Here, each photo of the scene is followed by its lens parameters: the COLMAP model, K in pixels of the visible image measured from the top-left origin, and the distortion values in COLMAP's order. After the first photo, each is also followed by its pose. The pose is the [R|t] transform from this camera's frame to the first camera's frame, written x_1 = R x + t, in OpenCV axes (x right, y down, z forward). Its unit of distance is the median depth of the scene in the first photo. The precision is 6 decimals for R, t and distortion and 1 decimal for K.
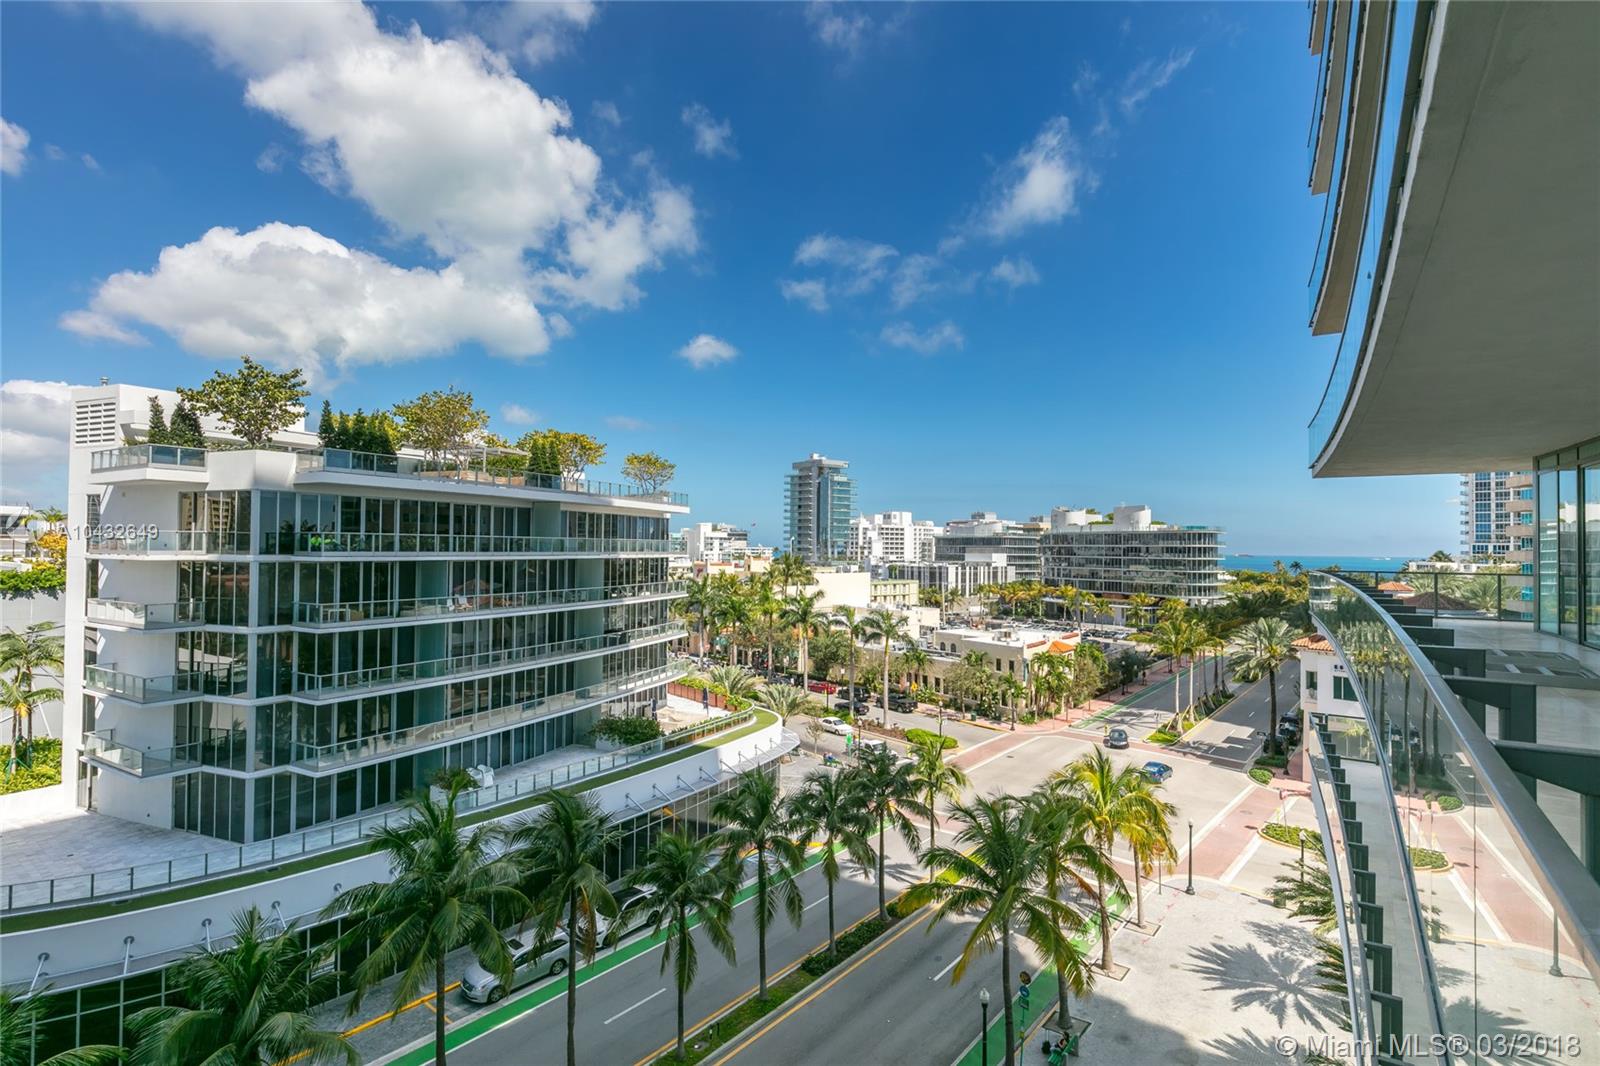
lens RADIAL K [[817.3, 0, 800.0], [0, 817.3, 533.0], [0, 0, 1]] dist [-0.003910, -0.000212]
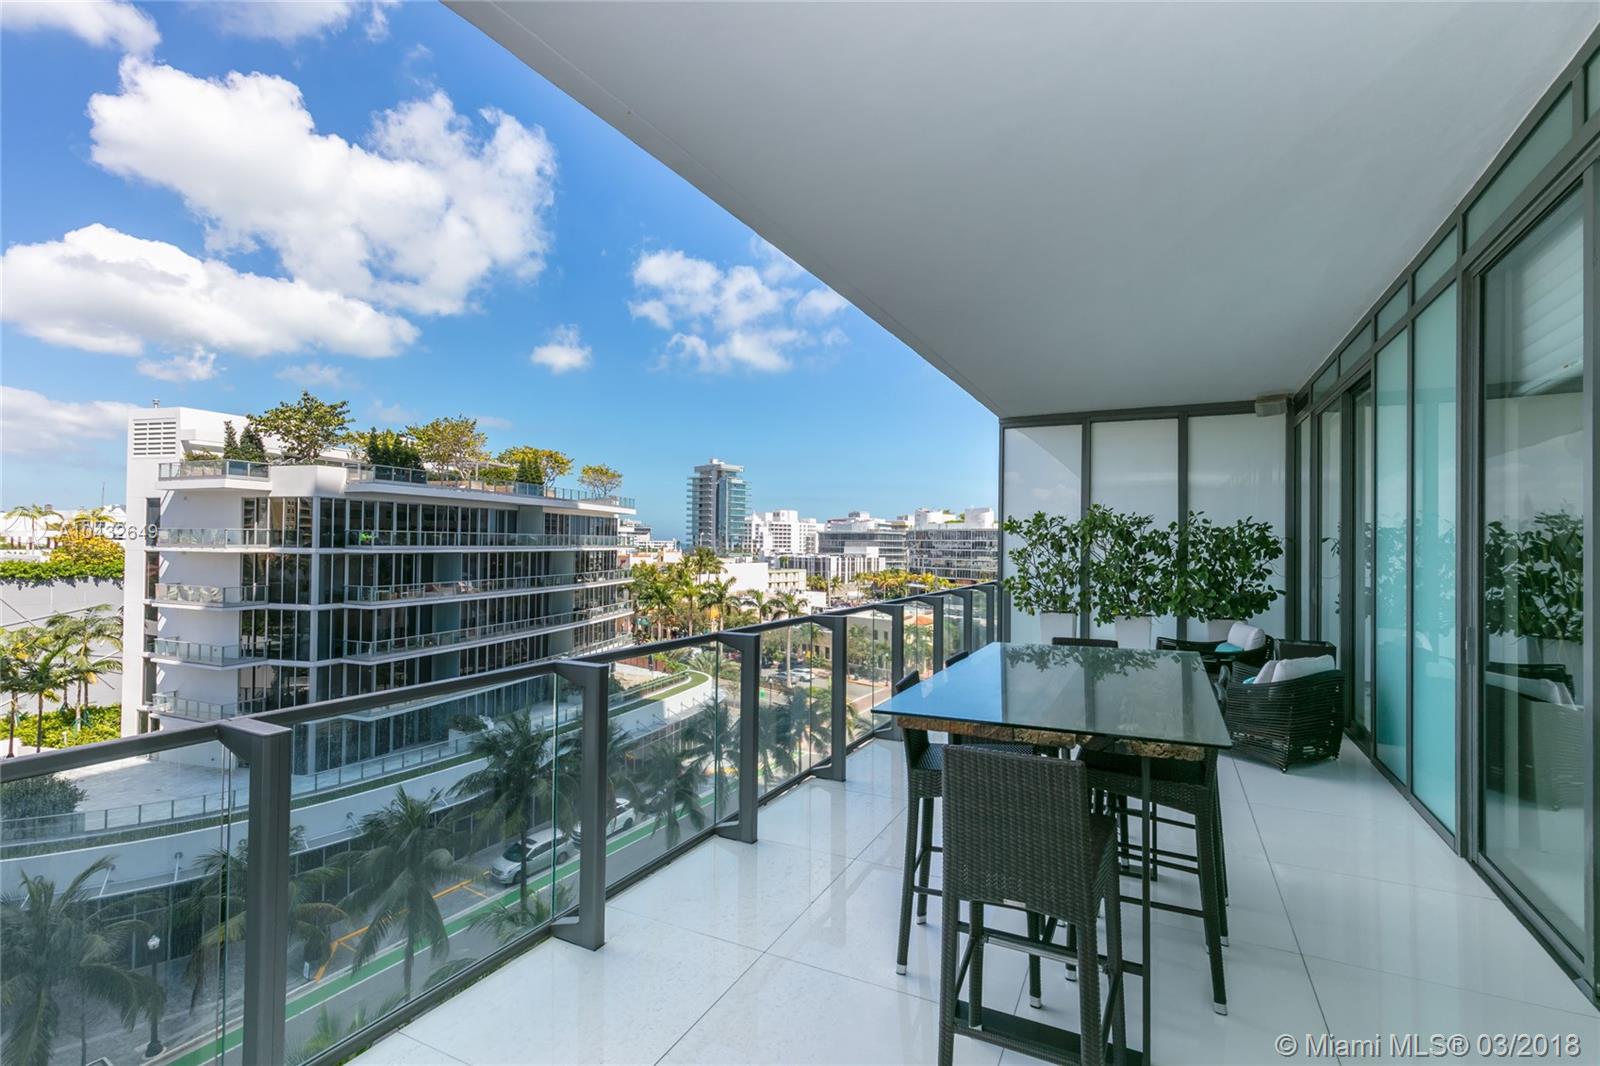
lens RADIAL K [[762.4, 0, 800.0], [0, 762.4, 533.0], [0, 0, 1]] dist [0.001543, 0.000102]
pose [[0.988364, 0.003644, 0.152064, -0.071854], [-0.004809, 0.999962, 0.007297, -0.006152], [-0.152032, -0.007944, 0.988344, -0.197227]]
